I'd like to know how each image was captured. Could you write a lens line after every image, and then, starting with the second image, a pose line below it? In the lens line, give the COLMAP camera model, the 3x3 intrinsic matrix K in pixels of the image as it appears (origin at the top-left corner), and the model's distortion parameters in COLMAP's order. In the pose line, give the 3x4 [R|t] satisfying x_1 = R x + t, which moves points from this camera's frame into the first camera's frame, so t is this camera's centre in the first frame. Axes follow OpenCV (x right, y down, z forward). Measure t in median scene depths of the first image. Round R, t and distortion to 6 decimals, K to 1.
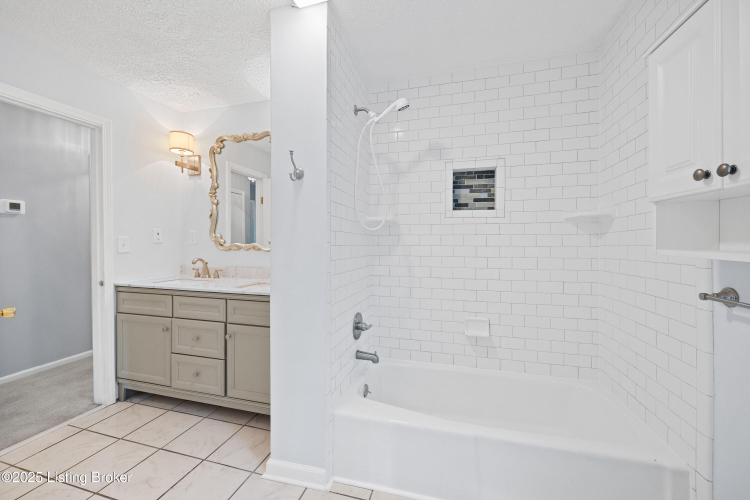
lens RADIAL K [[292.7, 0, 372.6], [0, 292.7, 243.2], [0, 0, 1]] dist [0.001778, 0.000220]
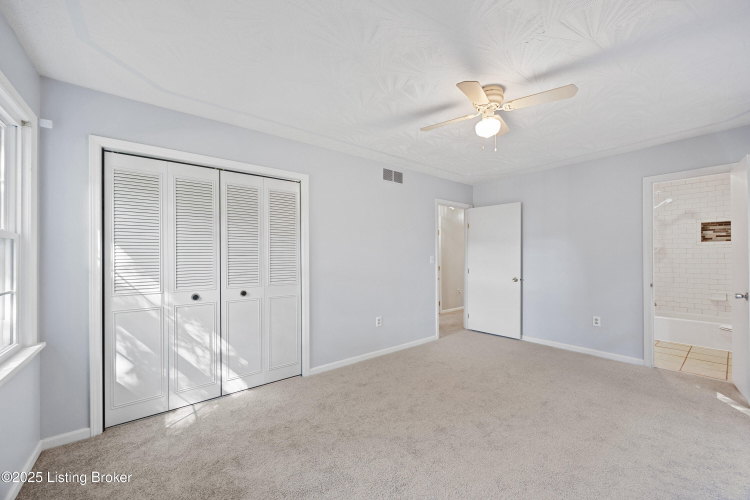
lens RADIAL K [[292.7, 0, 376.3], [0, 292.7, 252.4], [0, 0, 1]] dist [0.001778, 0.000220]
pose [[0.845625, -0.003472, -0.533766, -0.572927], [0.001109, 0.999988, -0.004747, -0.027535], [0.533776, 0.003423, 0.845619, -2.020286]]
